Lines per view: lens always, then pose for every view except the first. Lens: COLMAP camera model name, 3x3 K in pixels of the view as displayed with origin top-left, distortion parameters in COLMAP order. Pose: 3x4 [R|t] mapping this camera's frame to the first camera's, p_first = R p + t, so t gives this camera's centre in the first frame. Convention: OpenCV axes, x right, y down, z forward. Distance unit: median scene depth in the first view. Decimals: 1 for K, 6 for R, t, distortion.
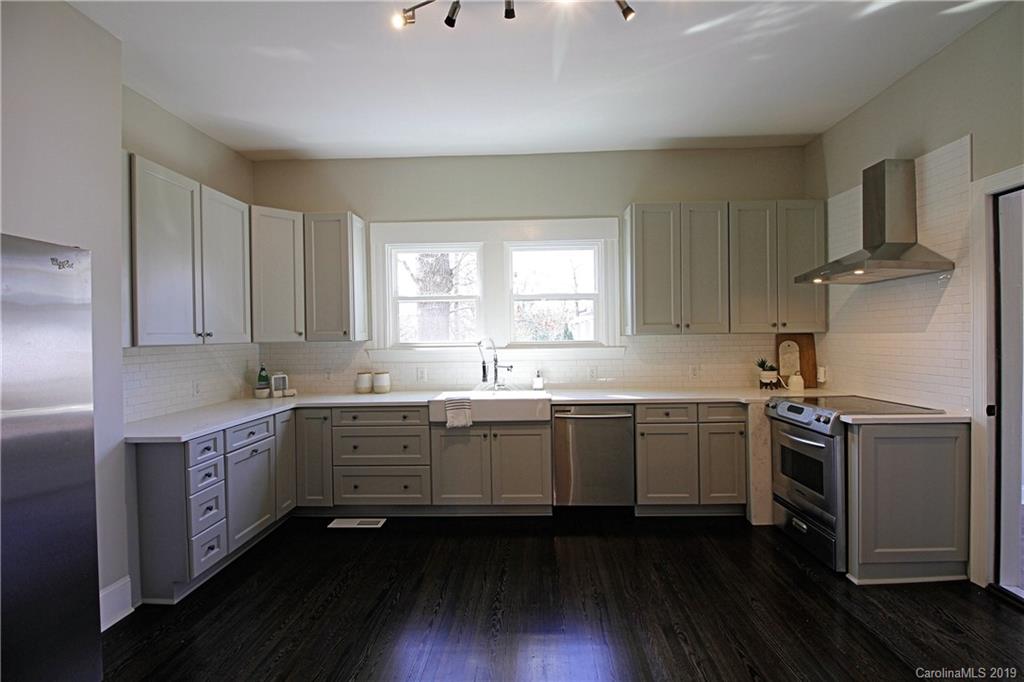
lens RADIAL K [[470.6, 0, 520.2], [0, 470.6, 337.8], [0, 0, 1]] dist [-0.024414, -0.000507]
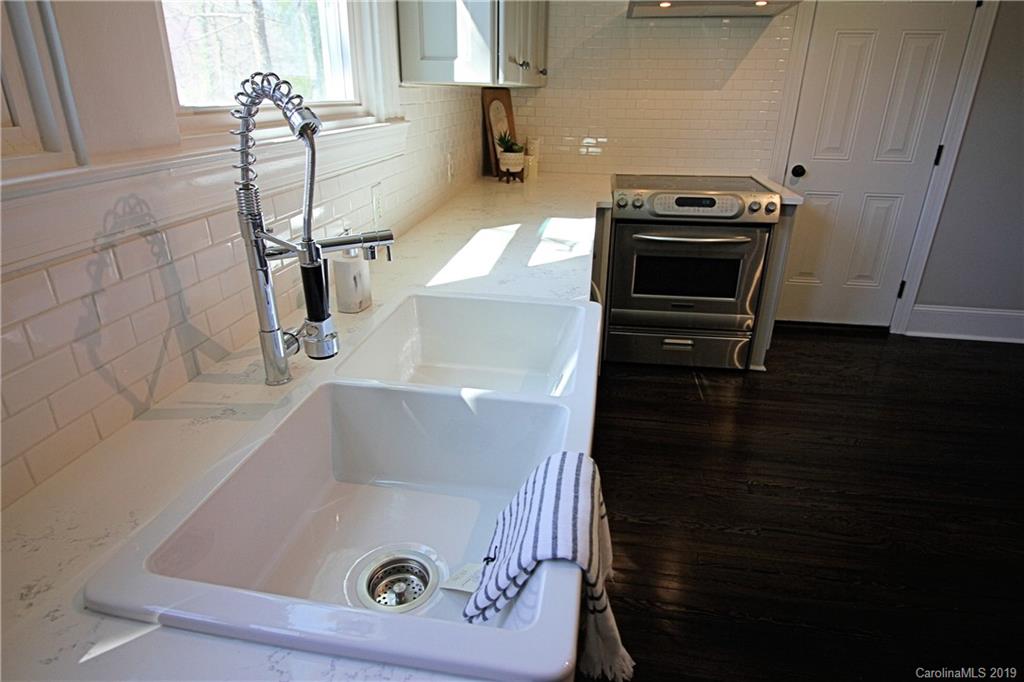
lens RADIAL K [[571.2, 0, 512.0], [0, 571.2, 341.0], [0, 0, 1]] dist [0.000908, 0.000165]
pose [[0.136523, -0.385199, 0.912679, -0.364864], [-0.004185, 0.921073, 0.389367, 0.005902], [-0.990628, -0.056977, 0.124136, 1.193765]]
